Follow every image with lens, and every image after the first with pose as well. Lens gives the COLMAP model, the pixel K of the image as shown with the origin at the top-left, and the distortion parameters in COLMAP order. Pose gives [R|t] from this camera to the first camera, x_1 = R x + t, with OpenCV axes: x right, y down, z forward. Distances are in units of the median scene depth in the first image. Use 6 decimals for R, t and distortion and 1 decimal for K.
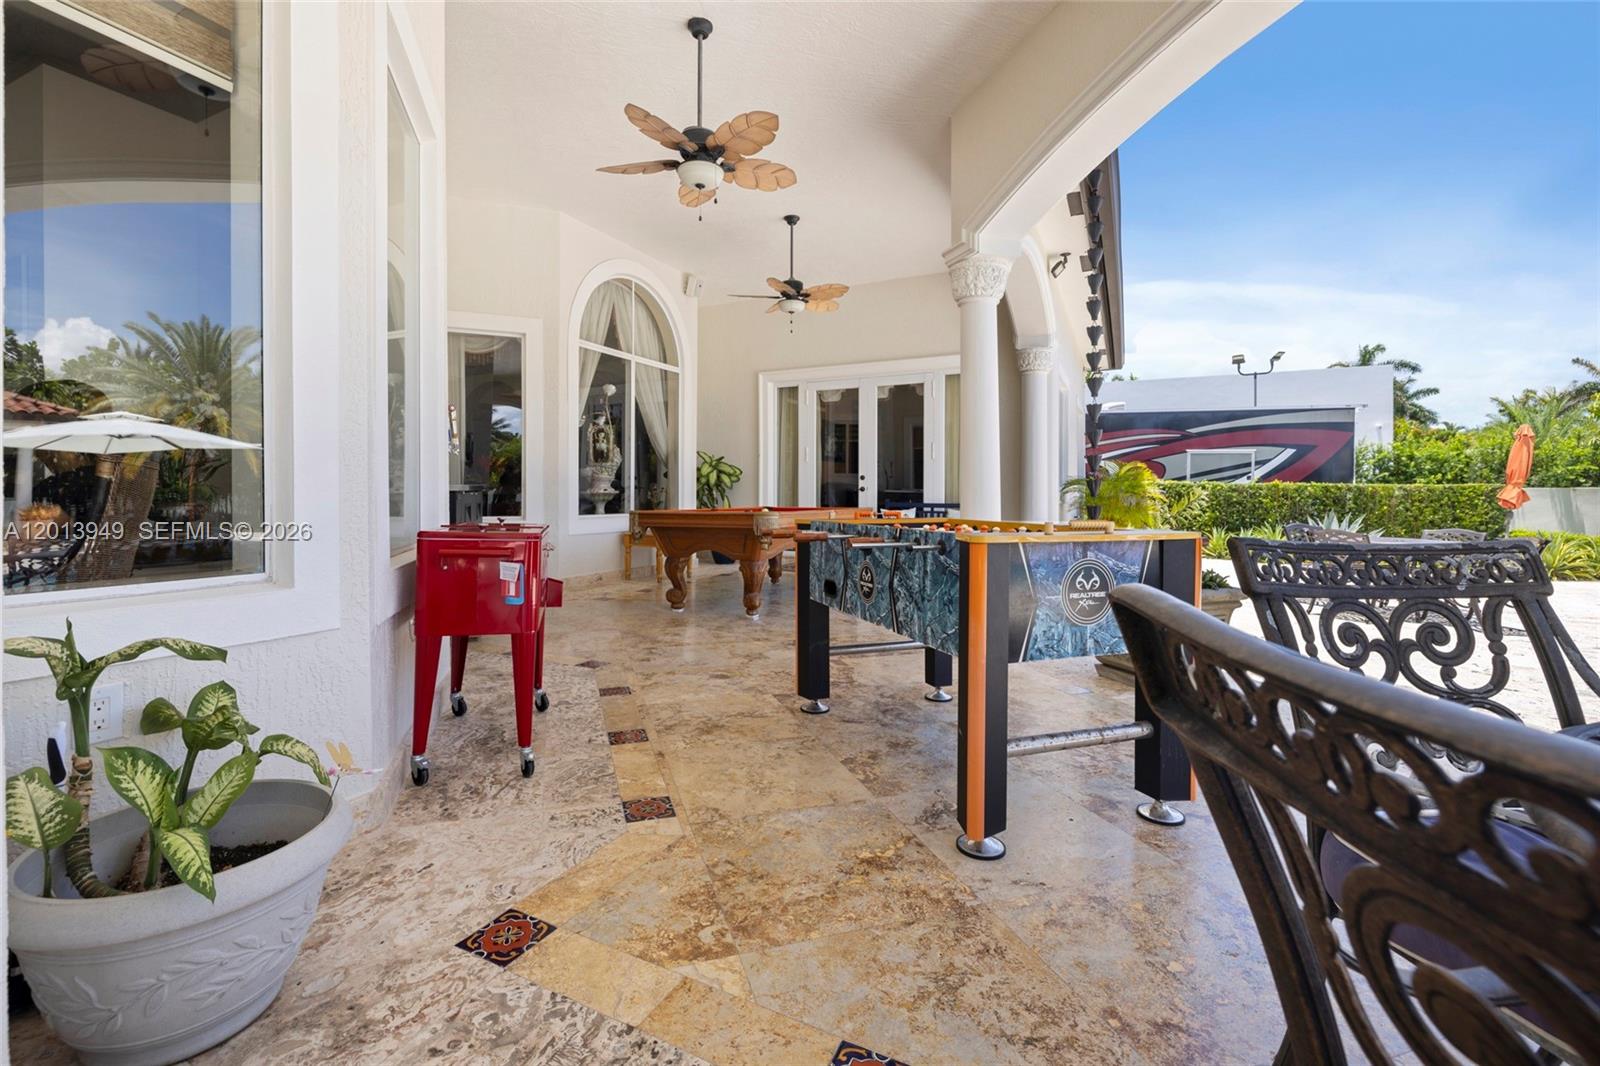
lens RADIAL K [[694.9, 0, 799.0], [0, 694.9, 519.9], [0, 0, 1]] dist [0.000453, 0.000017]
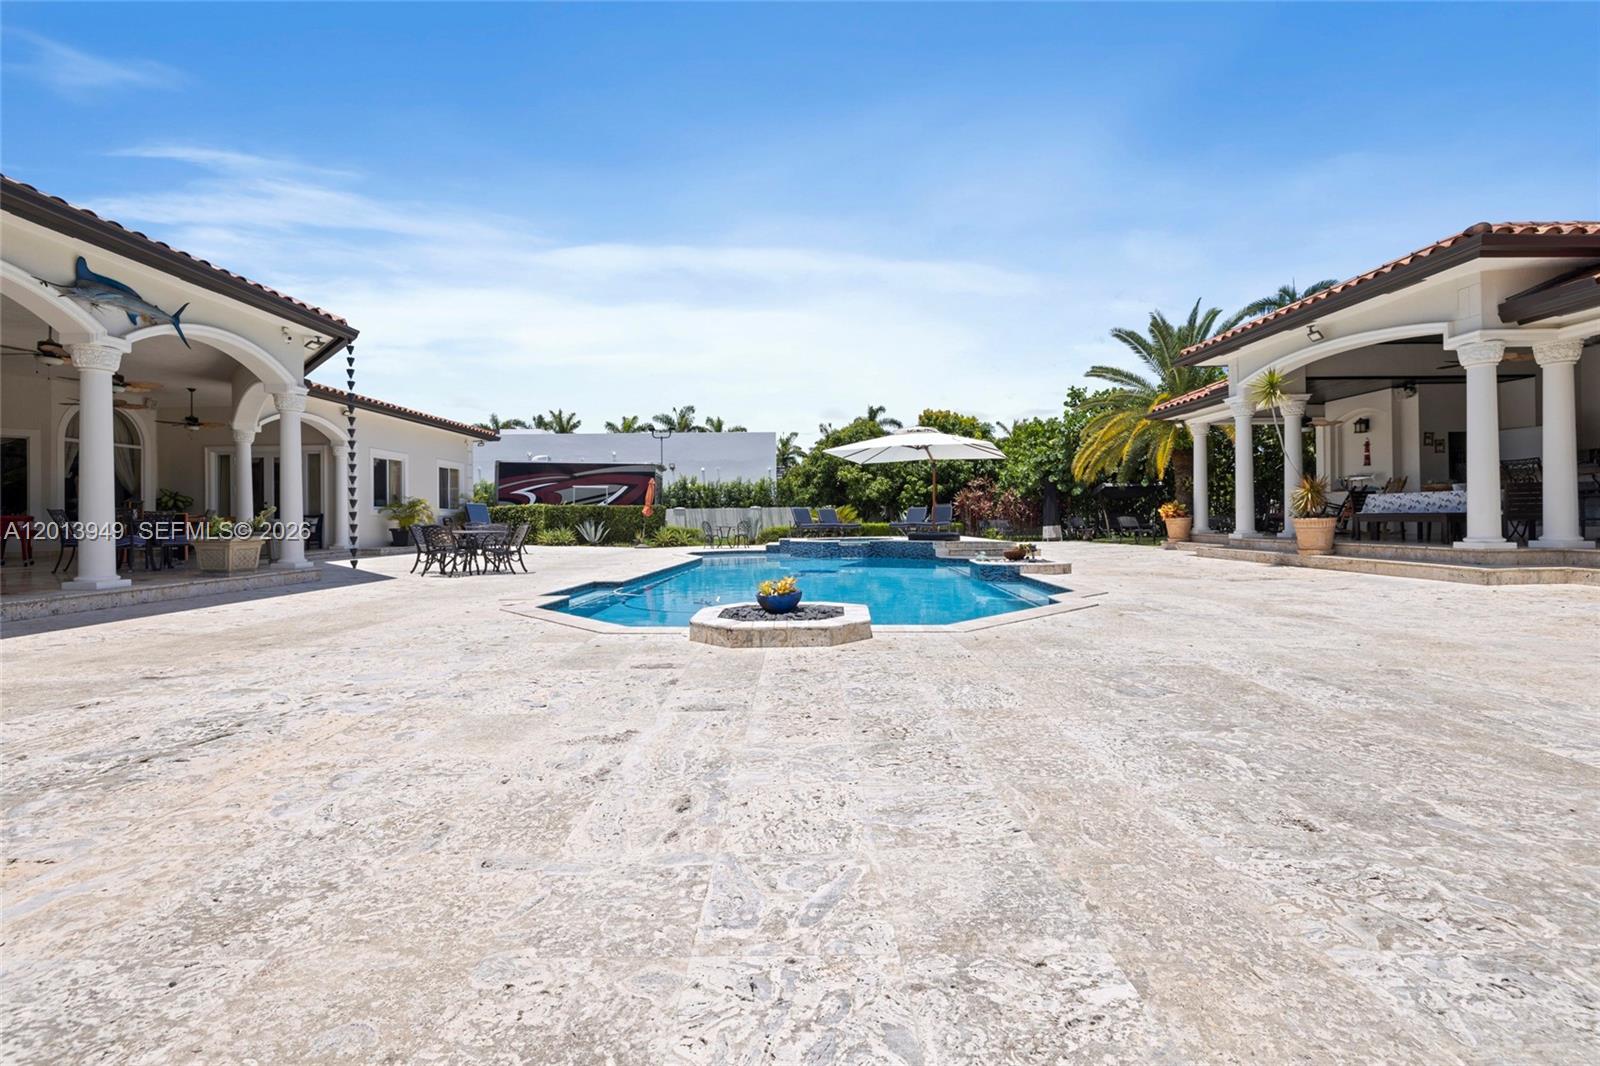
lens RADIAL K [[694.9, 0, 801.4], [0, 694.9, 524.2], [0, 0, 1]] dist [0.000453, 0.000017]
pose [[0.909420, -0.012982, 0.415677, 0.645332], [0.023112, 0.999546, -0.019349, 0.072114], [-0.415237, 0.027203, 0.909306, -1.423300]]
